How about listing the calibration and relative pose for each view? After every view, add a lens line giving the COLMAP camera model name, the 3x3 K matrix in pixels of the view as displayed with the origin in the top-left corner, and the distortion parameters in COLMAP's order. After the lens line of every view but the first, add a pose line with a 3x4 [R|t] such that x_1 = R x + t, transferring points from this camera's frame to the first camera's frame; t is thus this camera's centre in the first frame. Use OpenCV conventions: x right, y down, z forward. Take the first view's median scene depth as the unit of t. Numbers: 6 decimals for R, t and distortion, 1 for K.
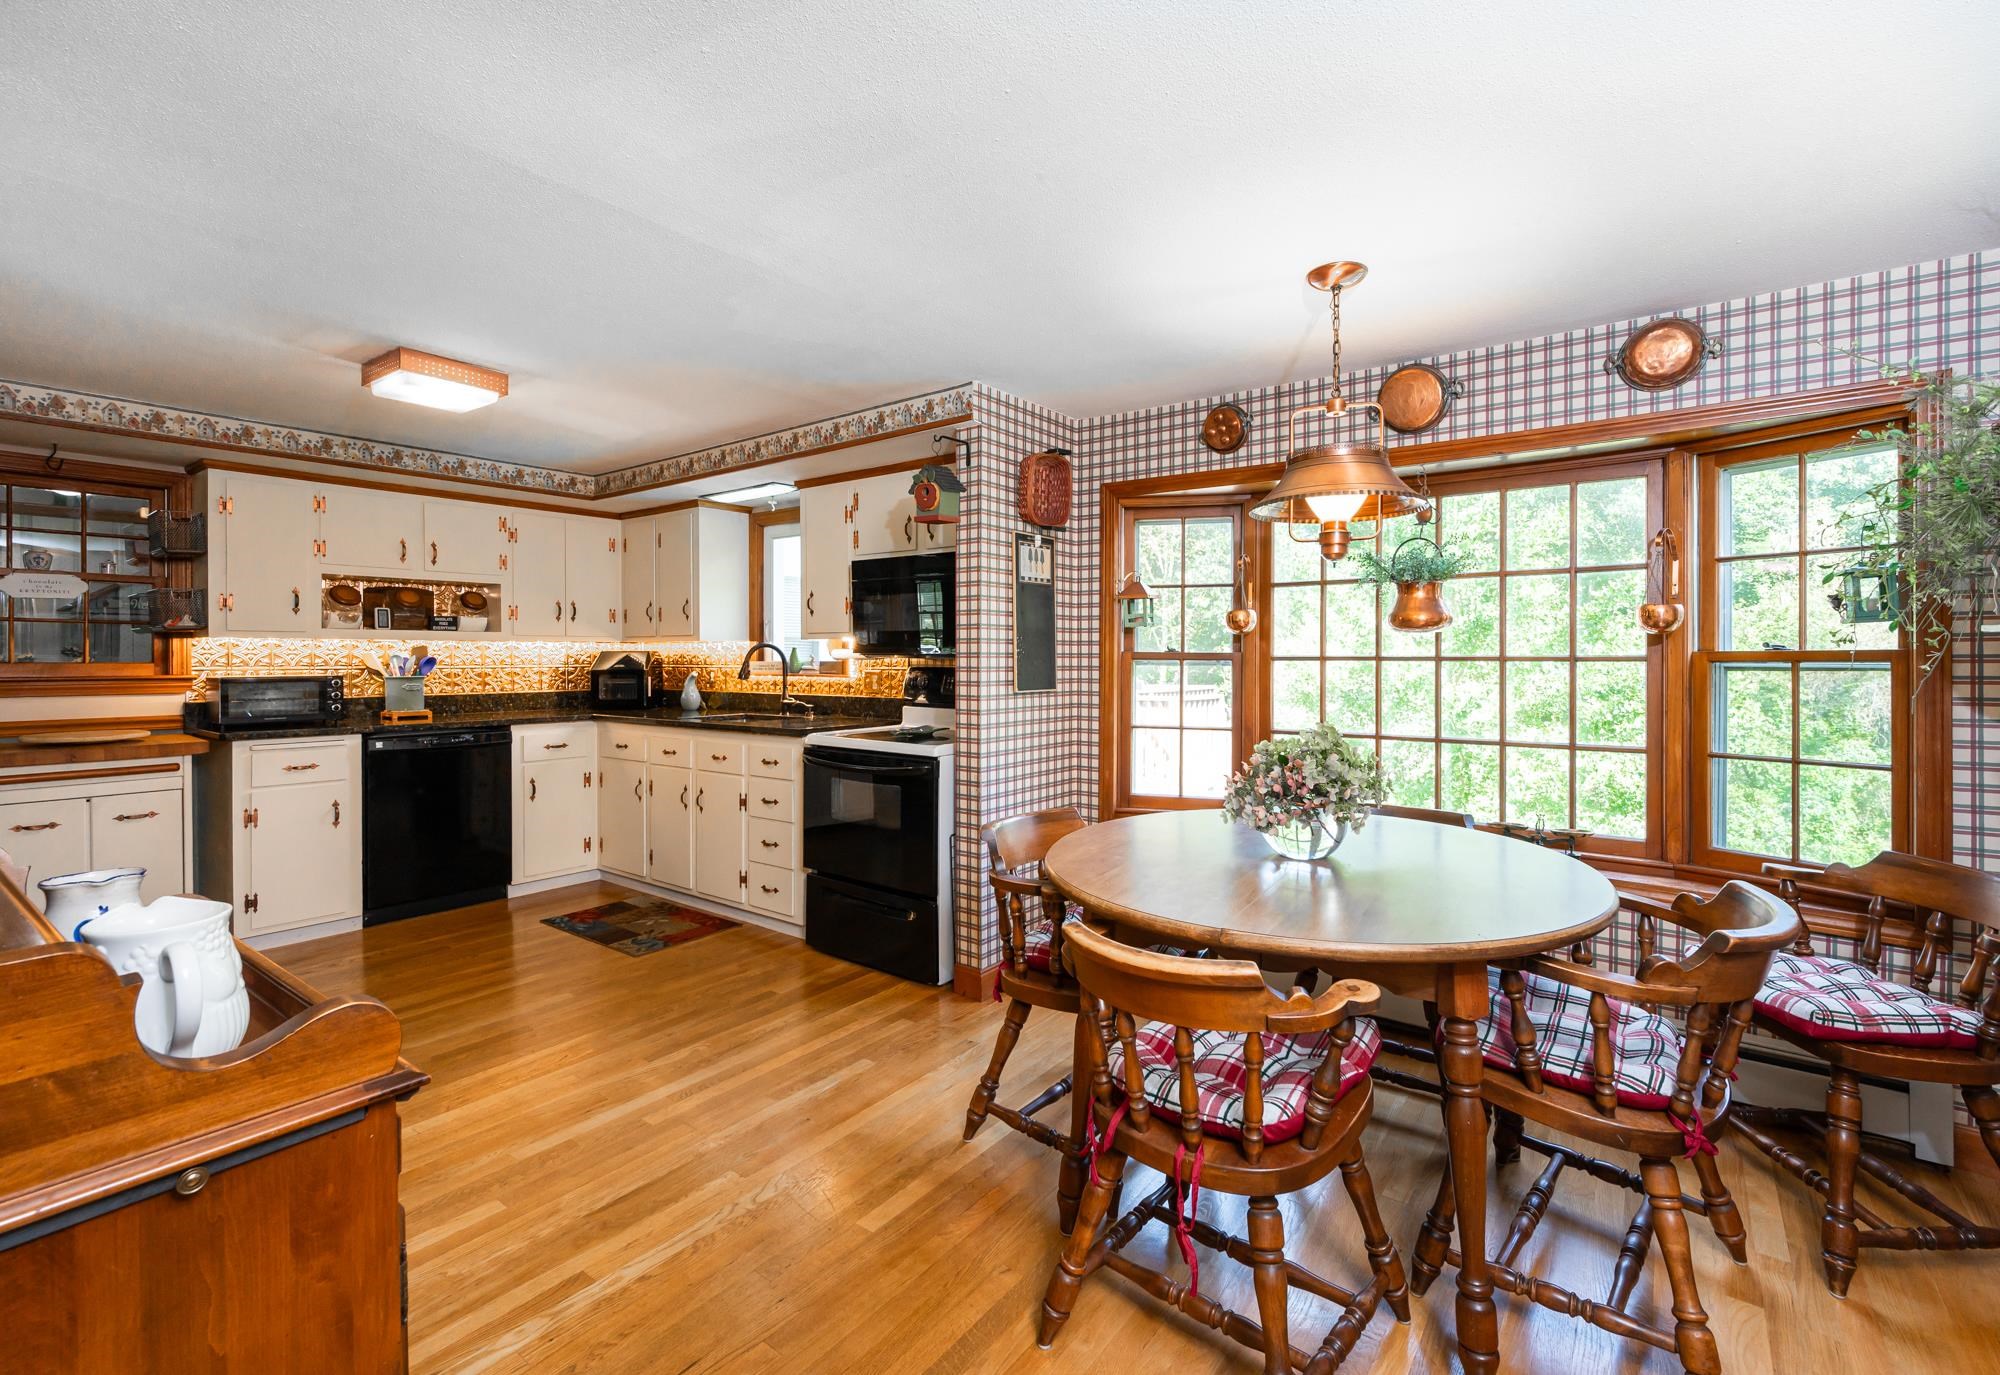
lens RADIAL K [[871.6, 0, 1043.1], [0, 871.6, 666.2], [0, 0, 1]] dist [-0.000201, 0.000157]
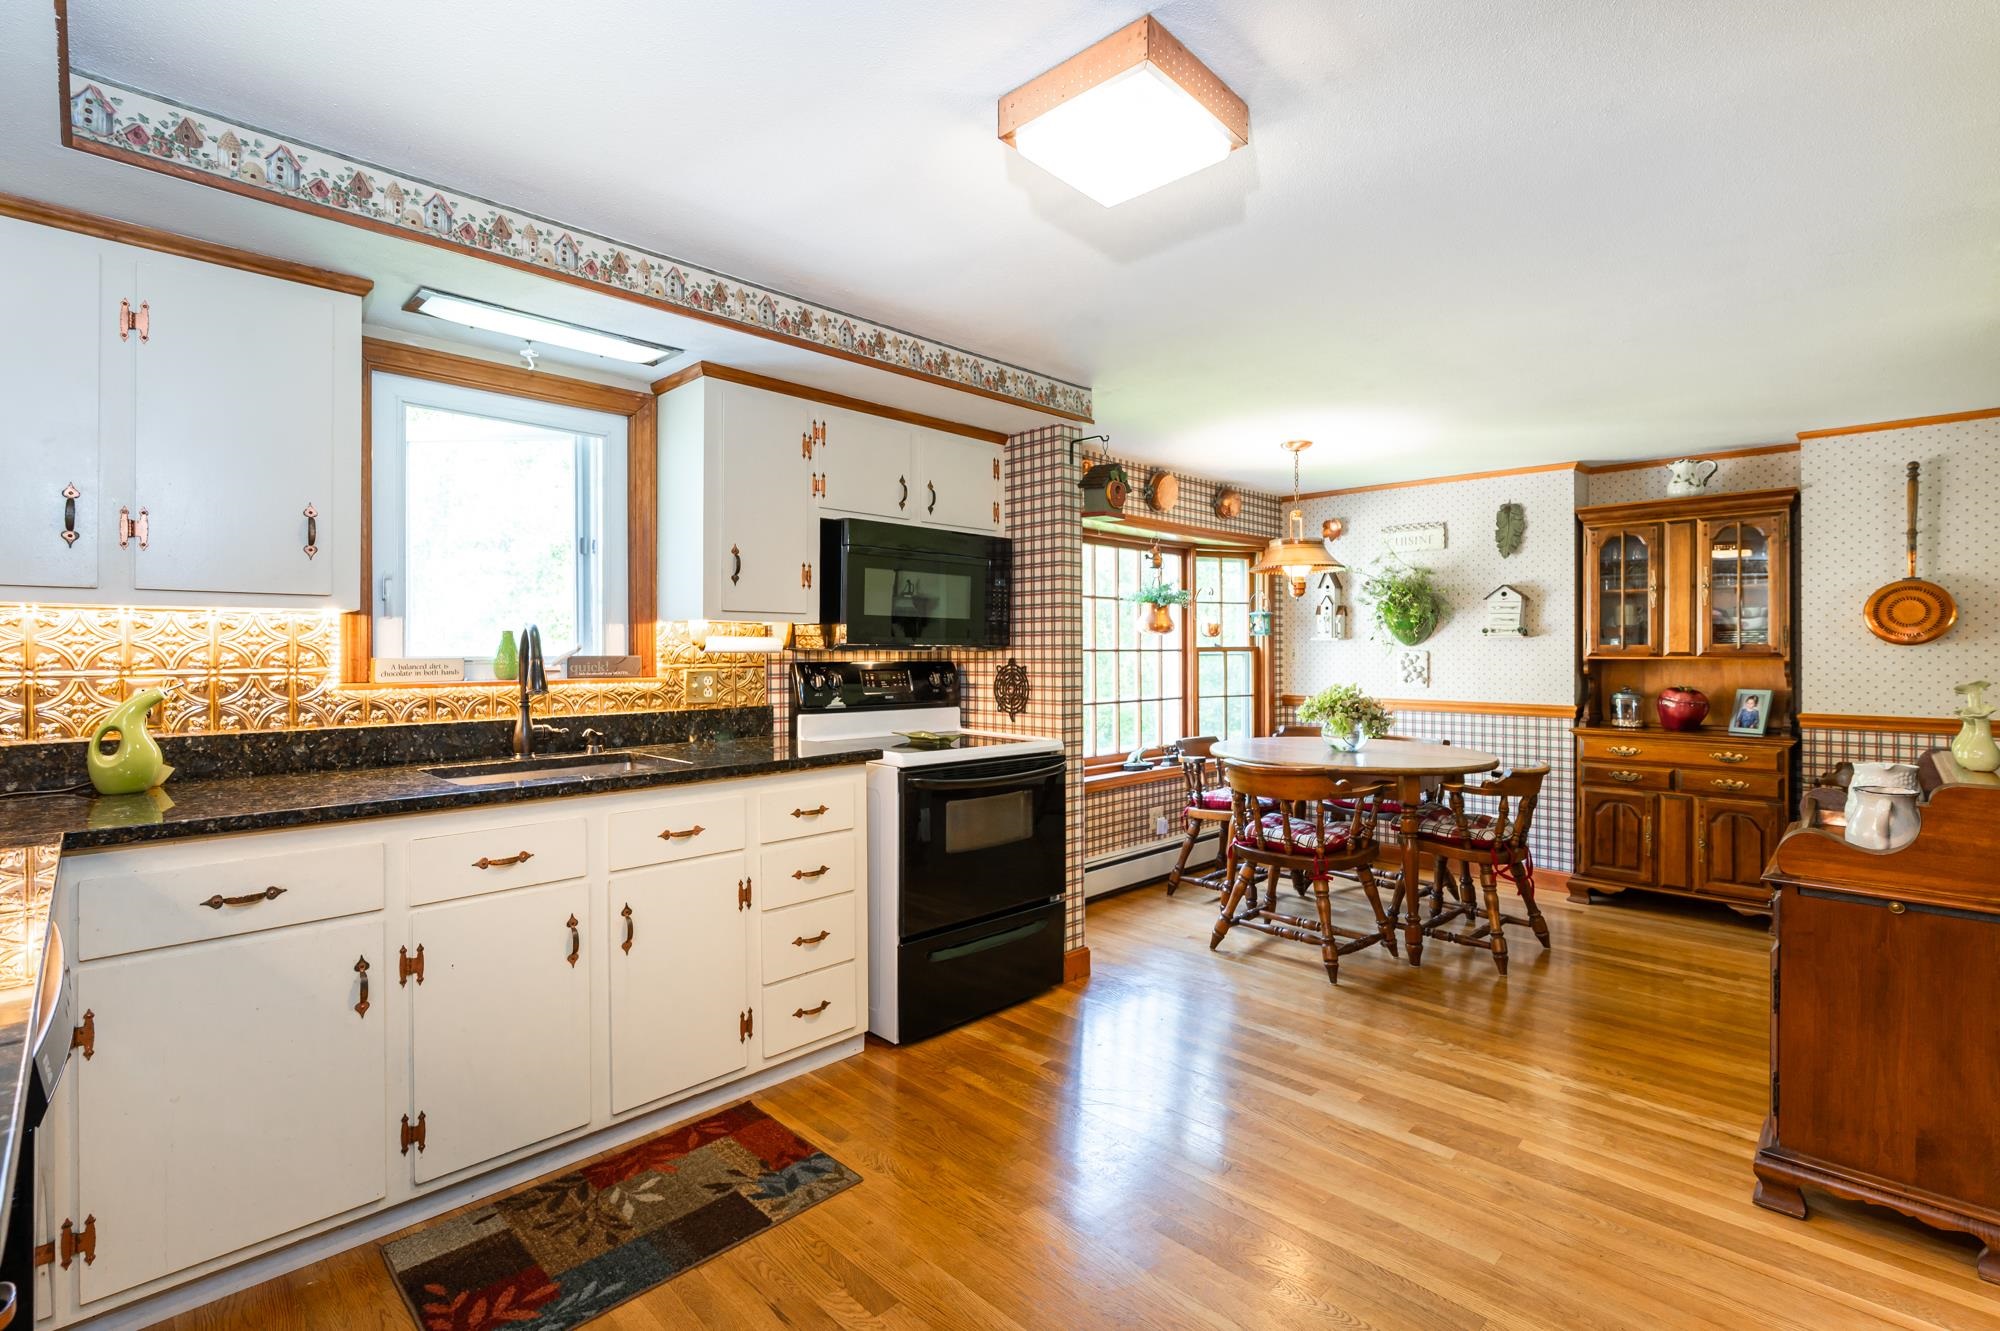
lens RADIAL K [[903.4, 0, 1005.7], [0, 903.4, 654.6], [0, 0, 1]] dist [0.000909, 0.000004]
pose [[0.155202, -0.002180, 0.987880, -0.868780], [0.010901, 0.999940, 0.000494, -0.004000], [-0.987823, 0.010692, 0.155217, 0.688795]]
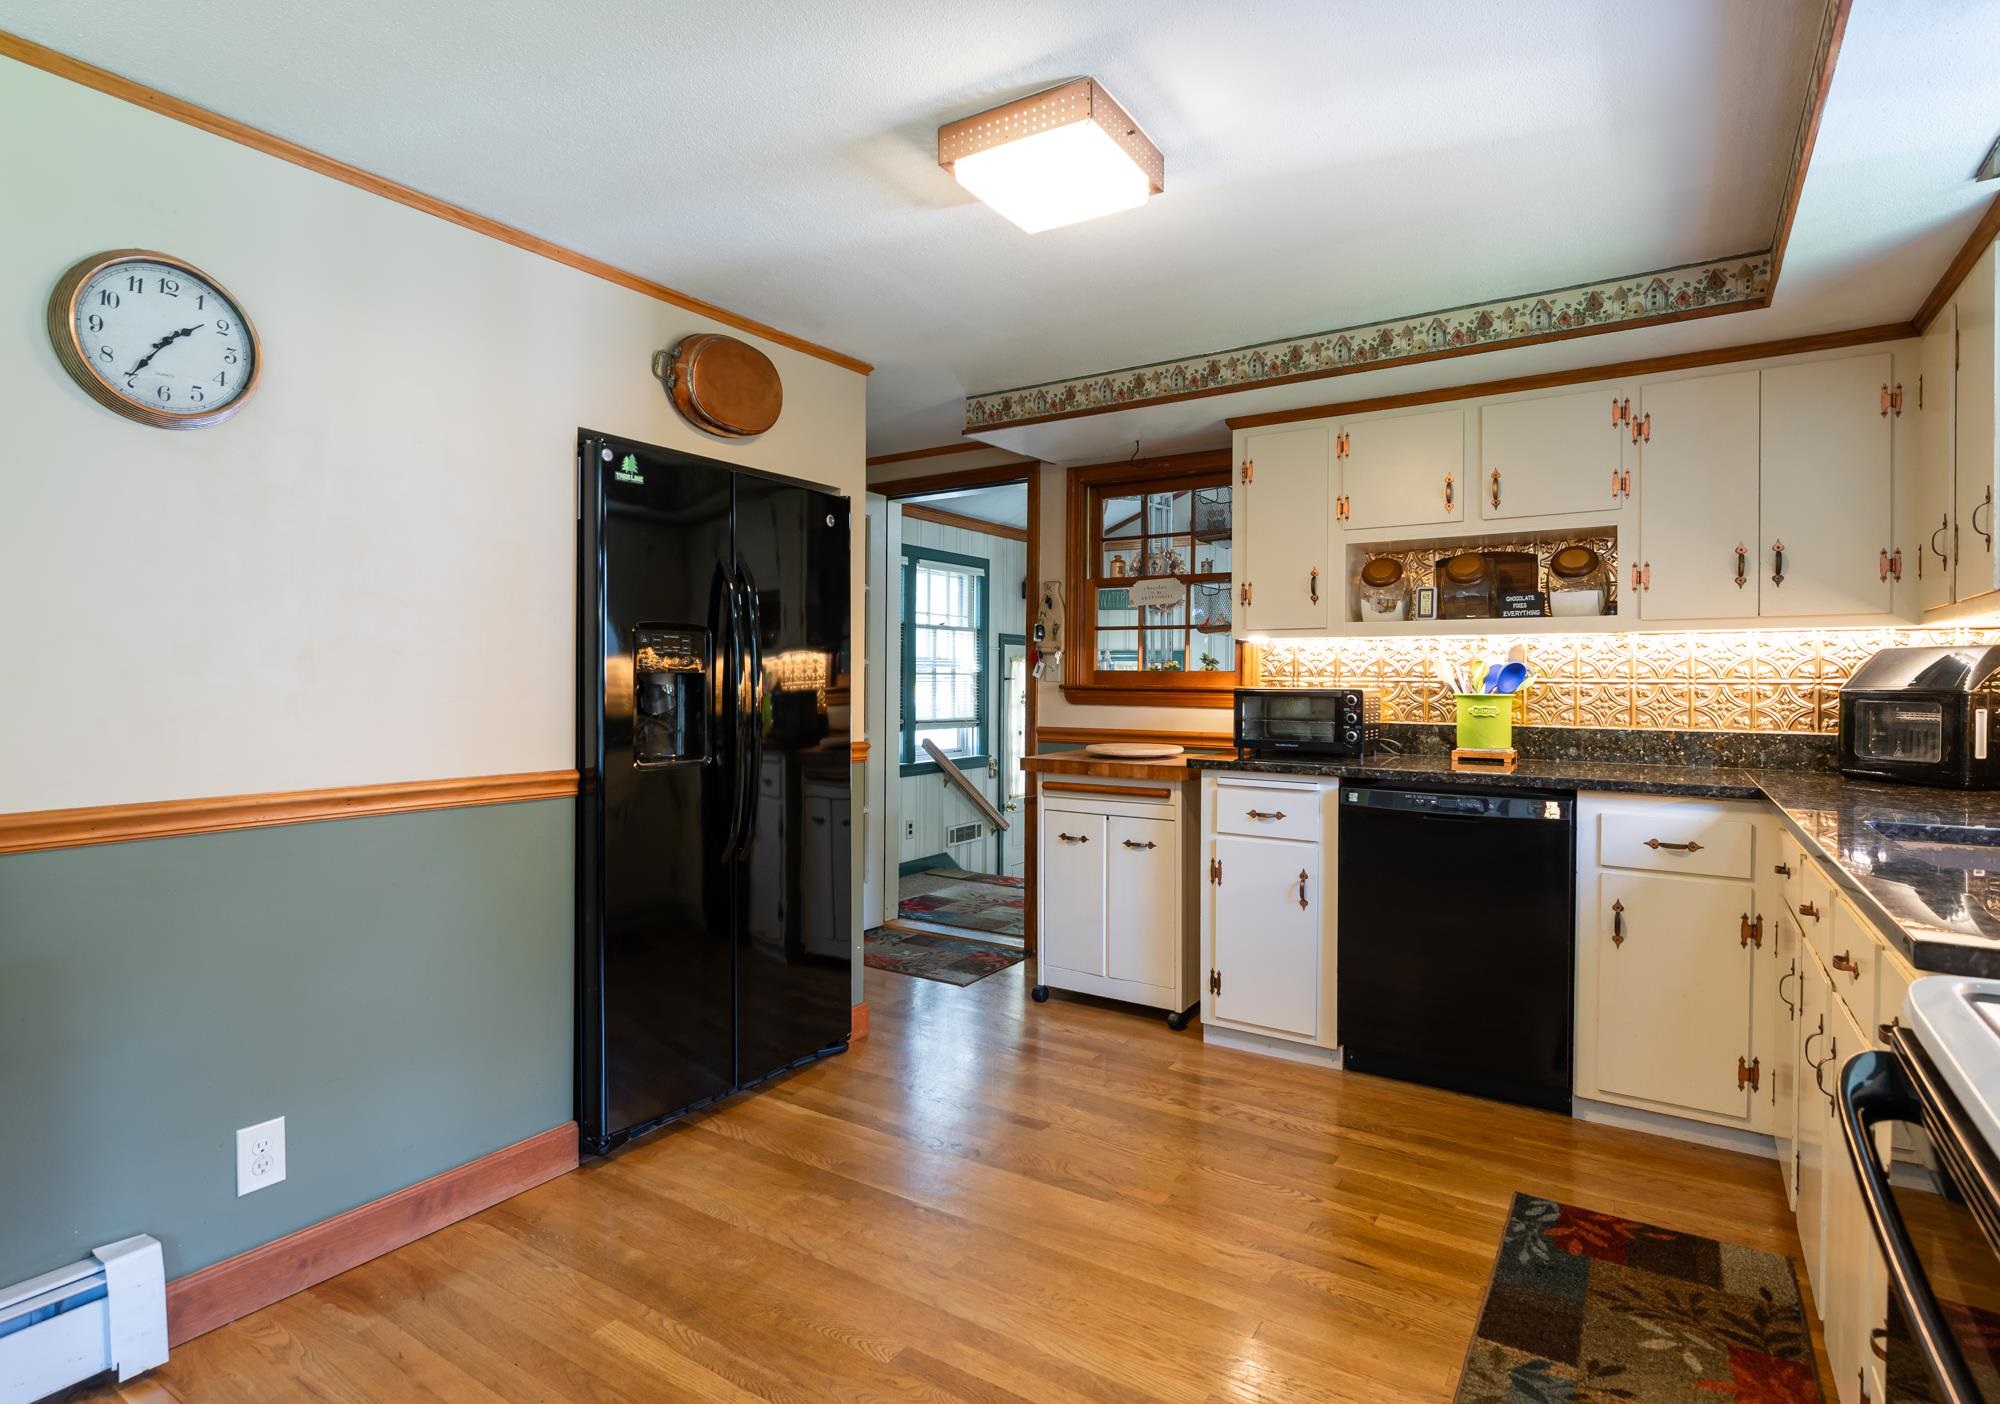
lens RADIAL K [[1015.0, 0, 1025.7], [0, 1015.0, 688.1], [0, 0, 1]] dist [-0.000803, -0.000026]
pose [[0.060178, 0.009761, -0.998140, -0.024516], [-0.015209, 0.999845, 0.008860, 0.006104], [0.998072, 0.014647, 0.060317, 0.657972]]
